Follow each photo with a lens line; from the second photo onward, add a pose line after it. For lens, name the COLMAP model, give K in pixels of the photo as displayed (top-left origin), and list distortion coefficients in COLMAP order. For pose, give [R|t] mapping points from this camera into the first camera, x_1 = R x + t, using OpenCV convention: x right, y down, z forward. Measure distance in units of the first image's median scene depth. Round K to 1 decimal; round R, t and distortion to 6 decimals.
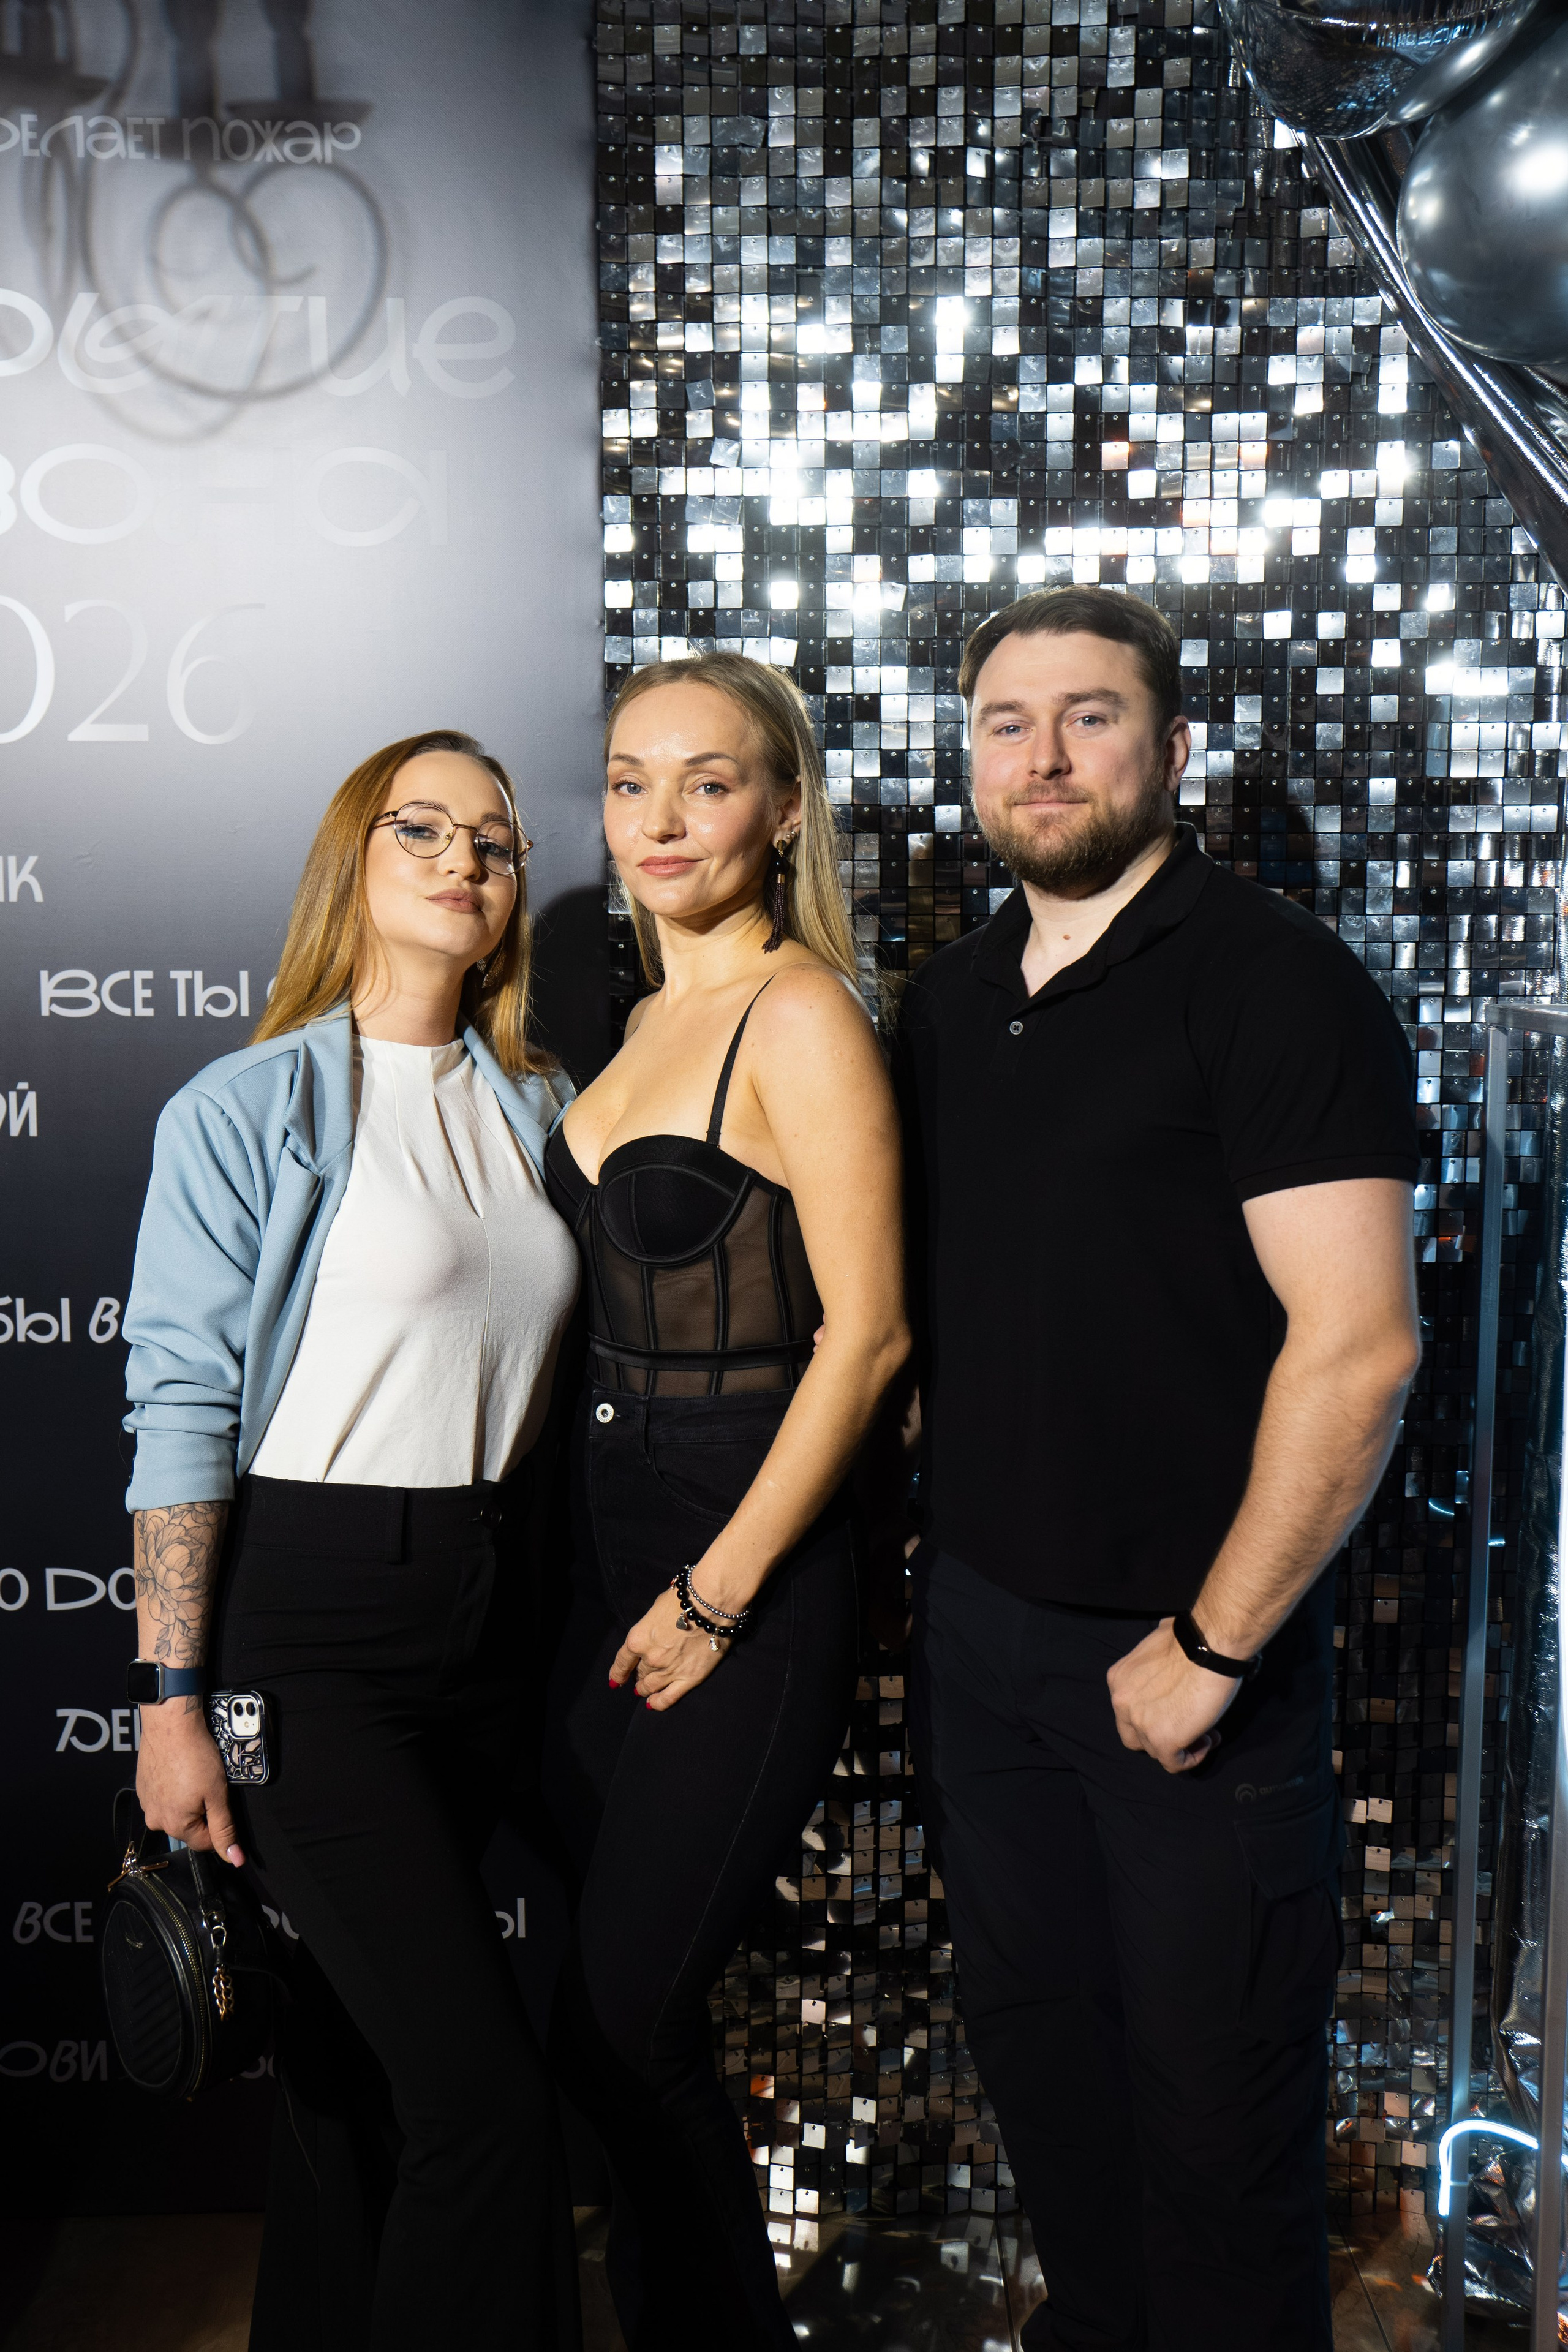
lens RADIAL K [[2297.0, 0, 827.0], [0, 2297.0, 1173.1], [0, 0, 1]] dist [0.014867, 0.000000]
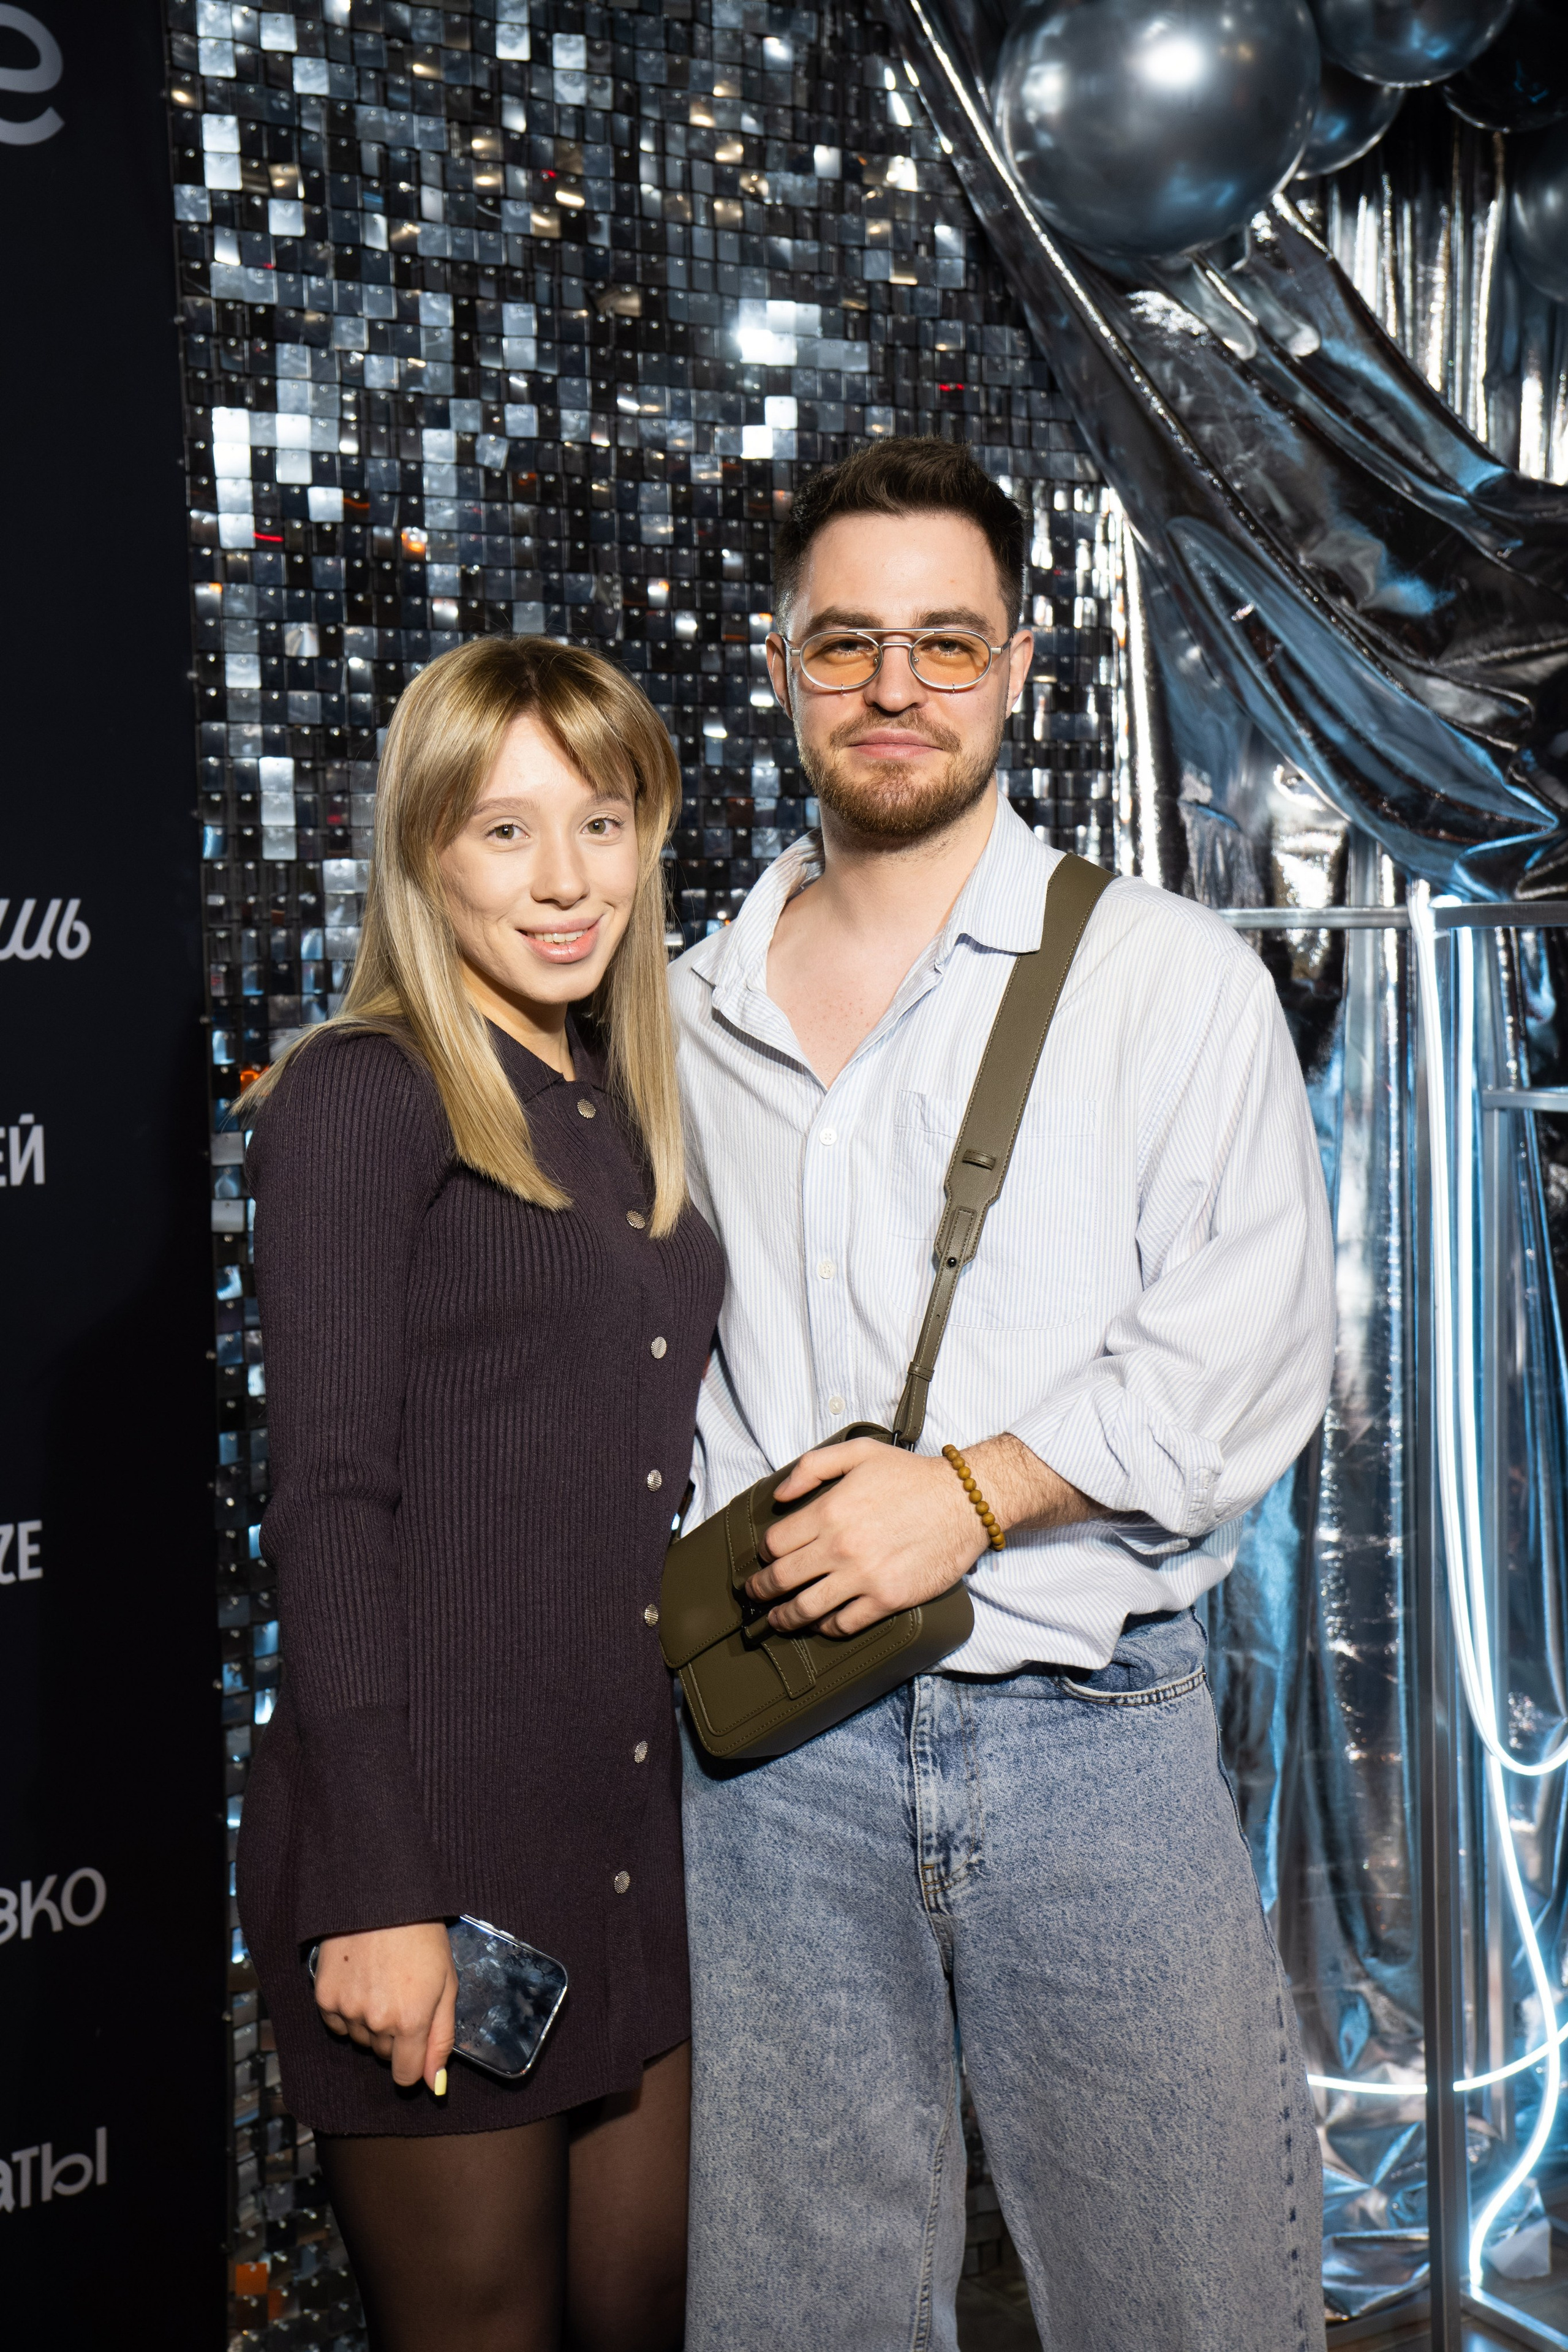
lens RADIAL K [[3195.6, 0, 758.5], [0, 3195.6, 1147.8], [0, 0, 1]] dist [0.217322, 0.000000]
pose [[0.812921, -0.058381, 0.579440, -0.595149], [0.078889, 0.996831, -0.010242, 0.025125], [-0.577005, 0.054037, 0.814951, -0.014250]]
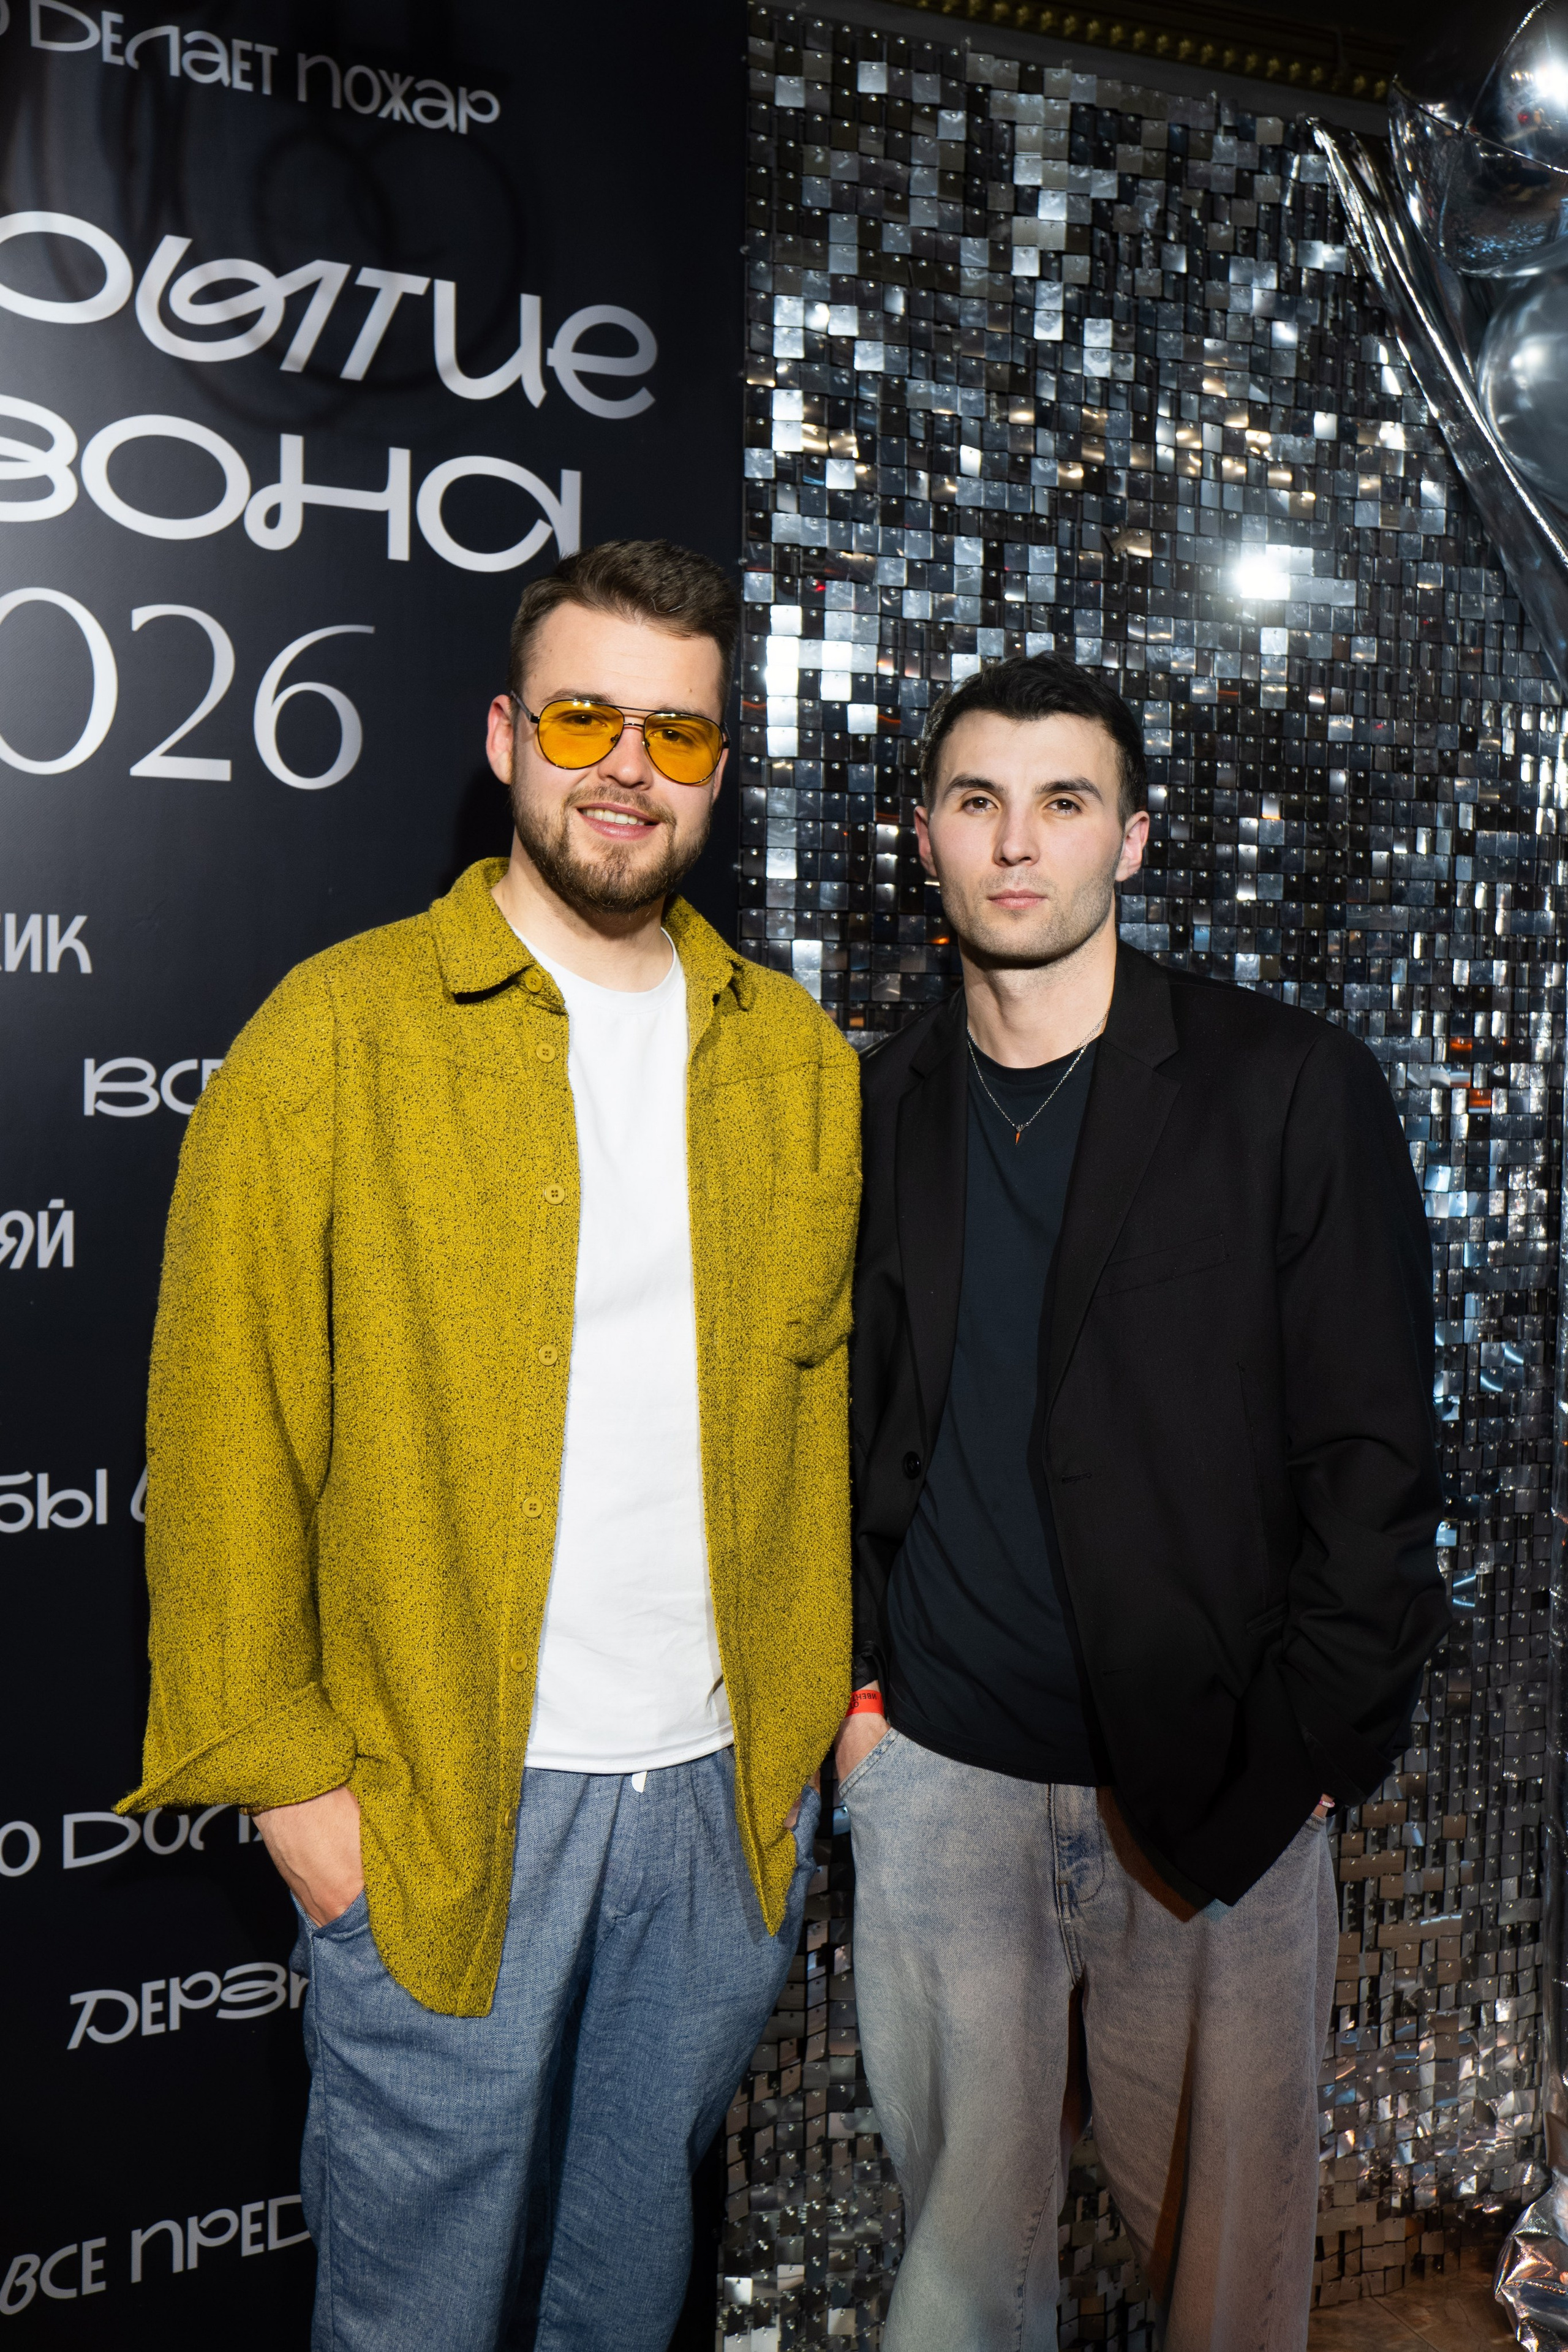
lens RADIAL K [[2349.0, 0, 807.9], [0, 2349.0, 1144.0], [0, 0, 1]] dist [0.004407, 0.000000]
pose [[0.905360, -0.011207, 0.424498, -0.464397], [0.030559, 0.998779, -0.038808, -0.019446], [-0.423544, 0.048107, 0.904597, 0.159612]]
